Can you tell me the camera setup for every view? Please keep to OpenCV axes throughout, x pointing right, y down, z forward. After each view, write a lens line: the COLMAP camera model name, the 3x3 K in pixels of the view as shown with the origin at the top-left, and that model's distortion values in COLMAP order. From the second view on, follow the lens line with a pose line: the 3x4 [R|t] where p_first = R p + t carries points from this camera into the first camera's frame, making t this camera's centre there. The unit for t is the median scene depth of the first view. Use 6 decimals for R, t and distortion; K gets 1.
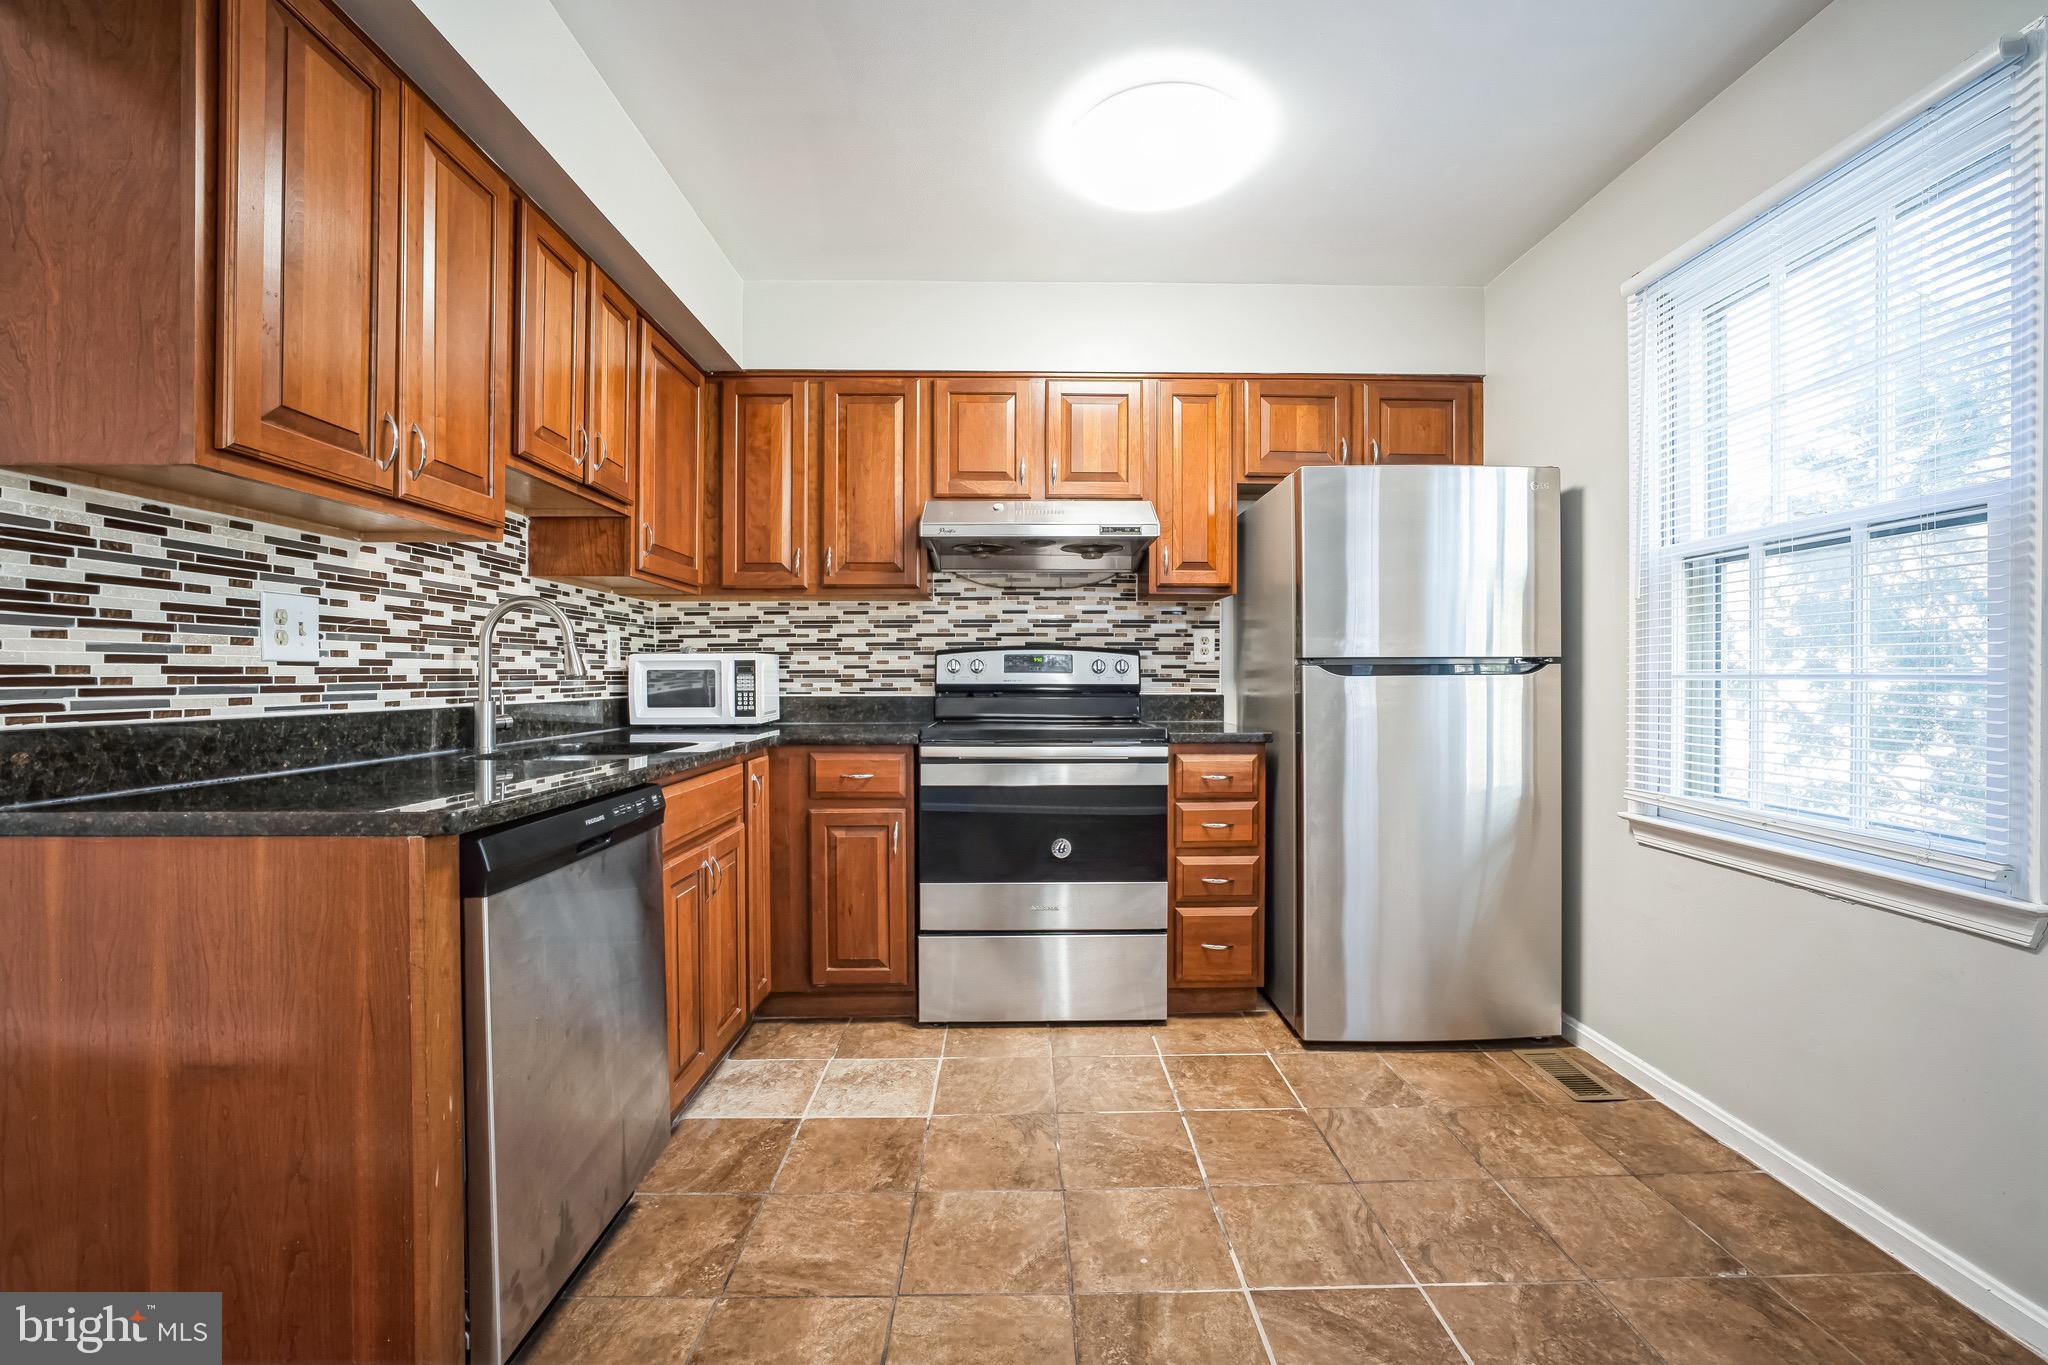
lens RADIAL K [[866.0, 0, 1026.3], [0, 866.0, 677.7], [0, 0, 1]] dist [-0.039761, 0.015009]
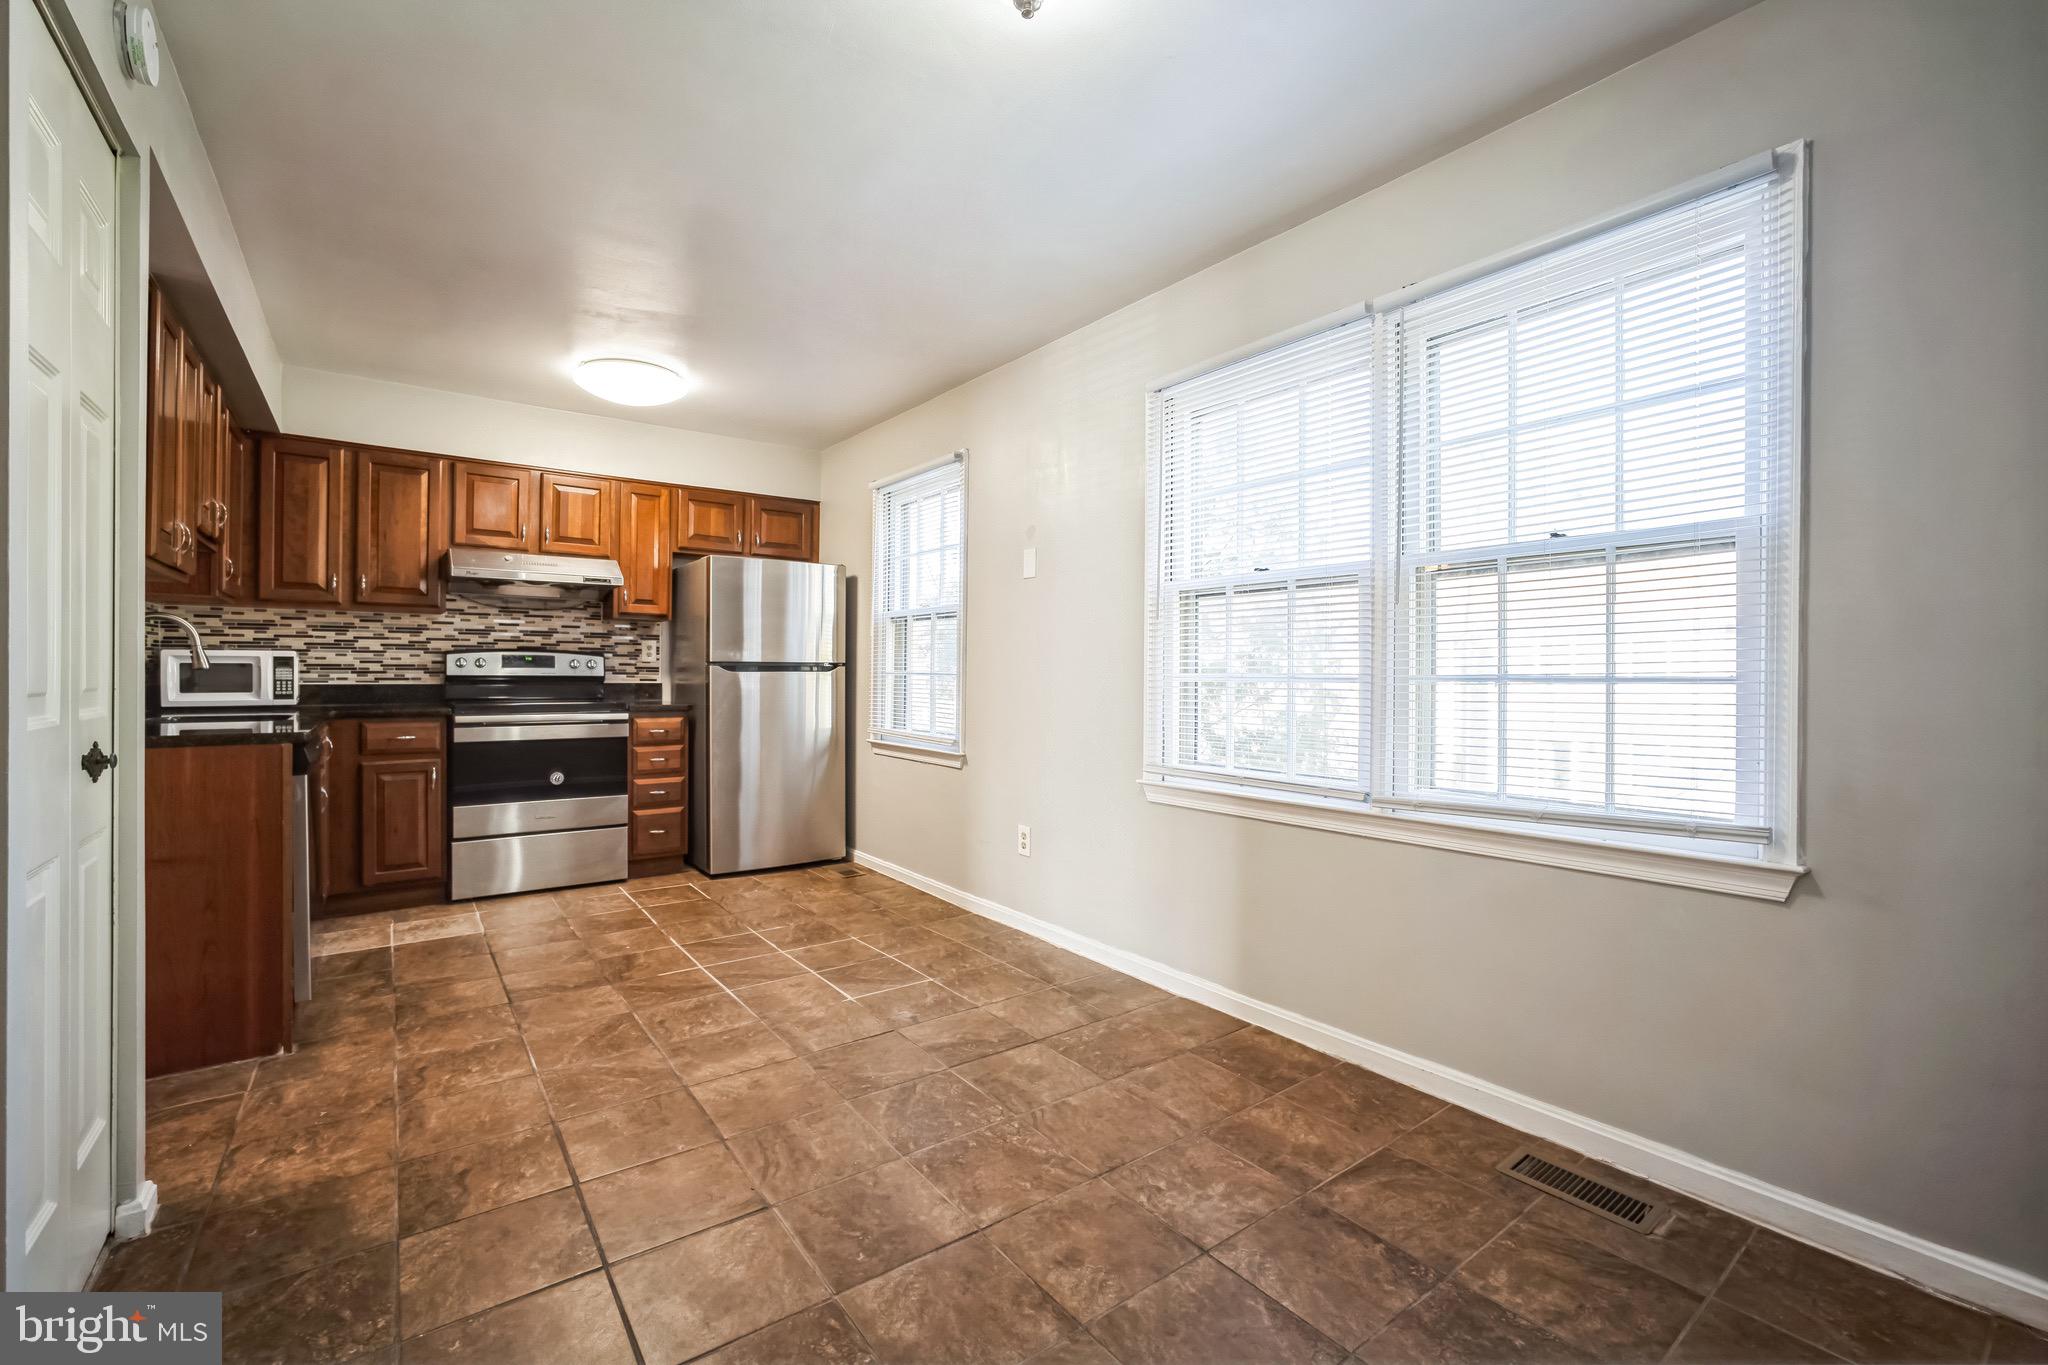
lens RADIAL K [[866.0, 0, 1026.3], [0, 866.0, 677.7], [0, 0, 1]] dist [-0.039761, 0.015009]
pose [[0.805865, 0.003507, 0.592089, -0.196202], [-0.007996, 0.999956, 0.004960, -0.003376], [-0.592045, -0.008732, 0.805857, -0.779207]]
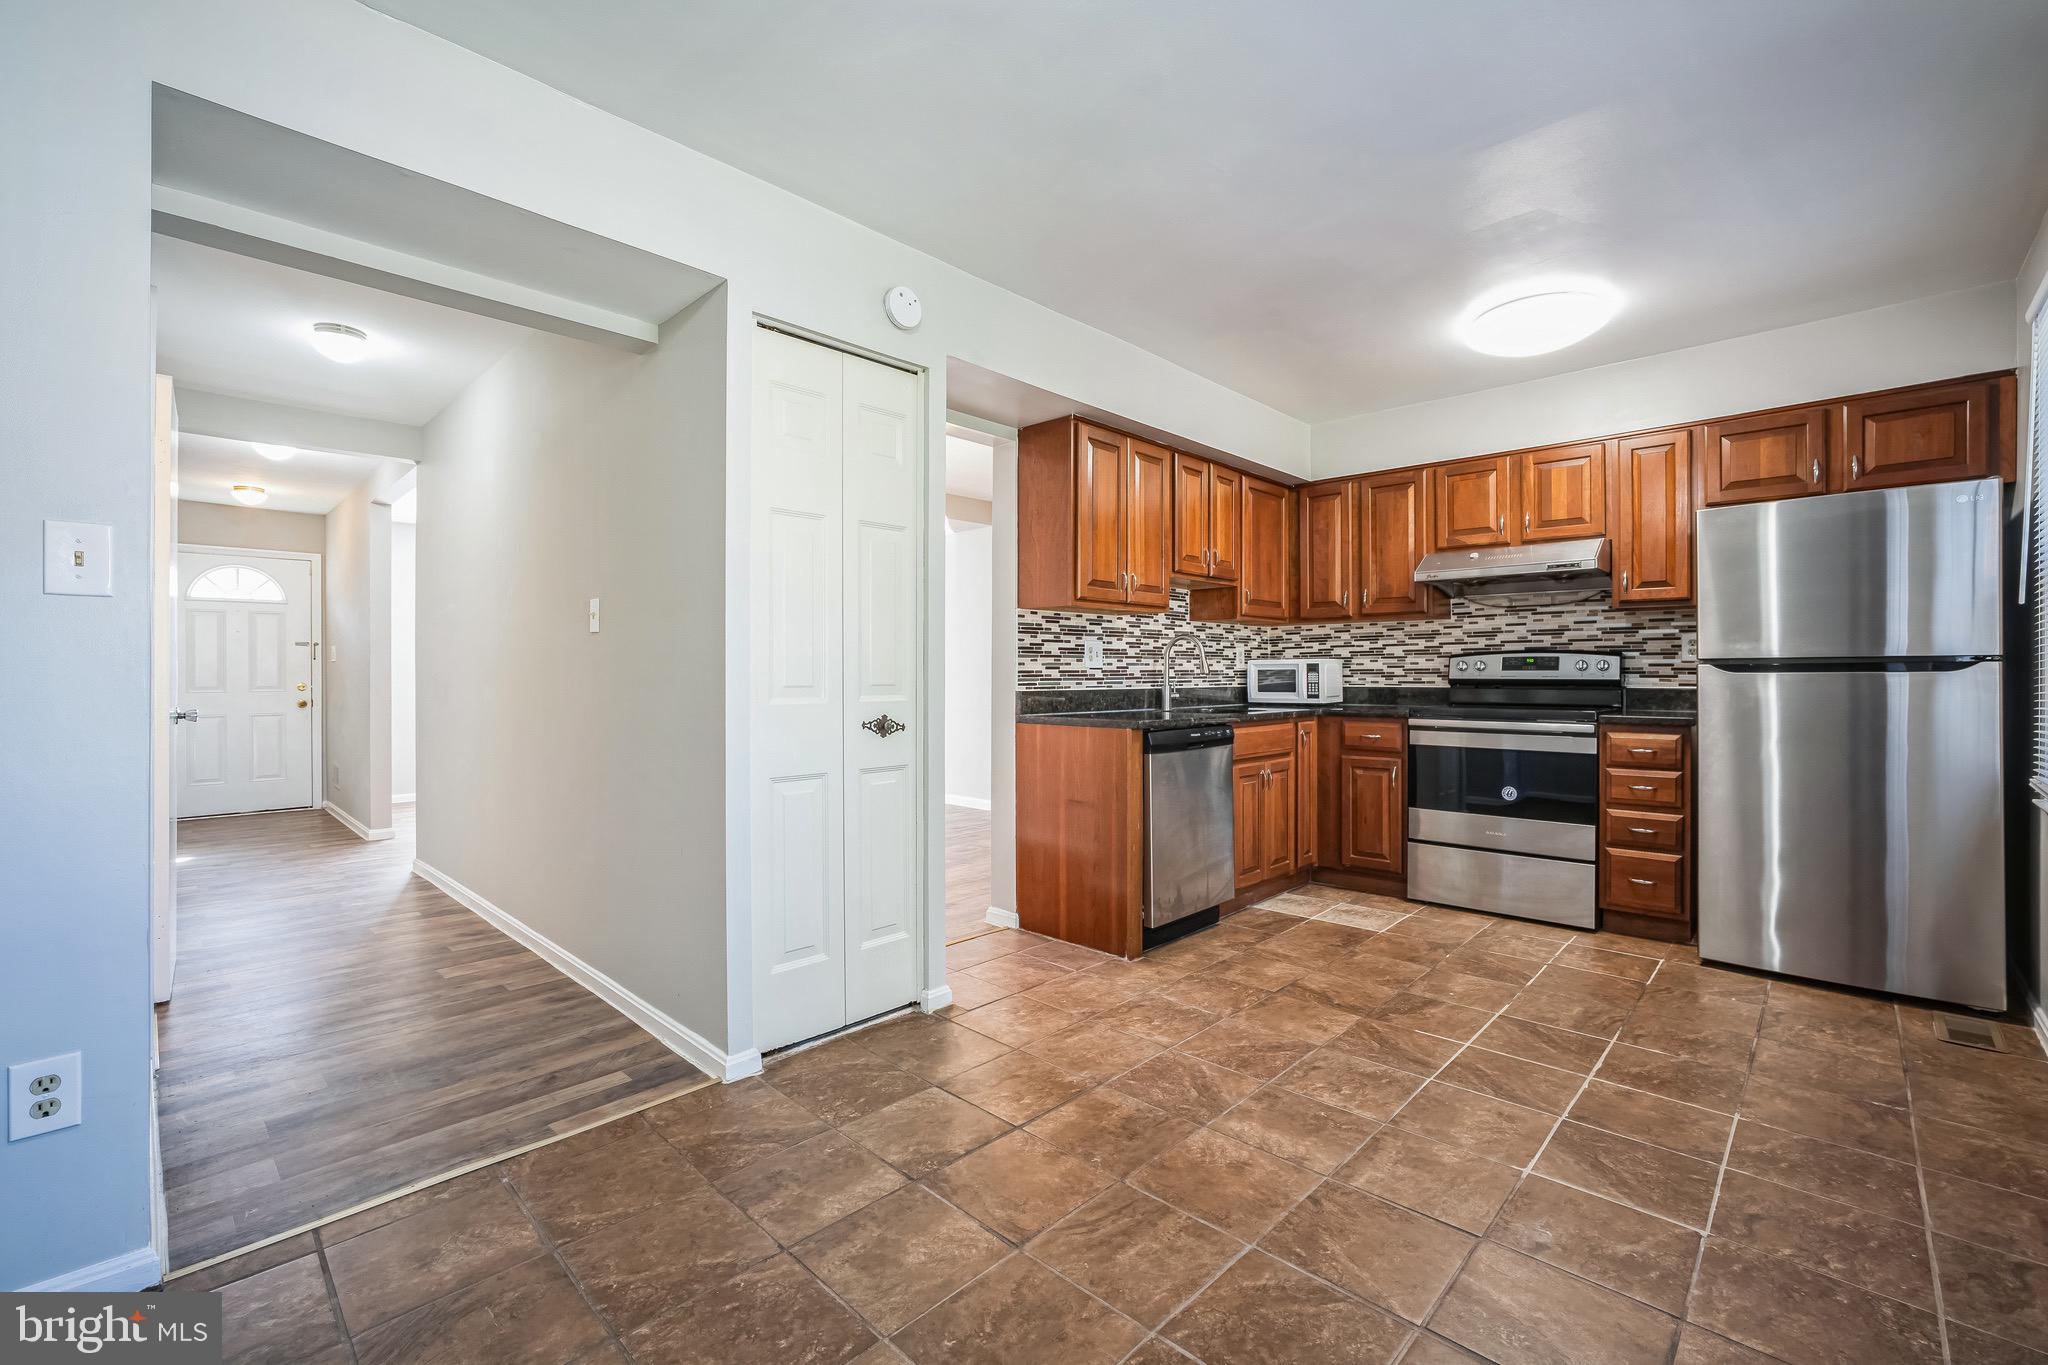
lens RADIAL K [[866.0, 0, 1026.3], [0, 866.0, 677.7], [0, 0, 1]] dist [-0.039761, 0.015009]
pose [[0.708912, 0.002690, -0.705292, 0.468511], [0.000520, 0.999990, 0.004337, -0.000959], [0.705297, -0.003441, 0.708904, -0.562976]]
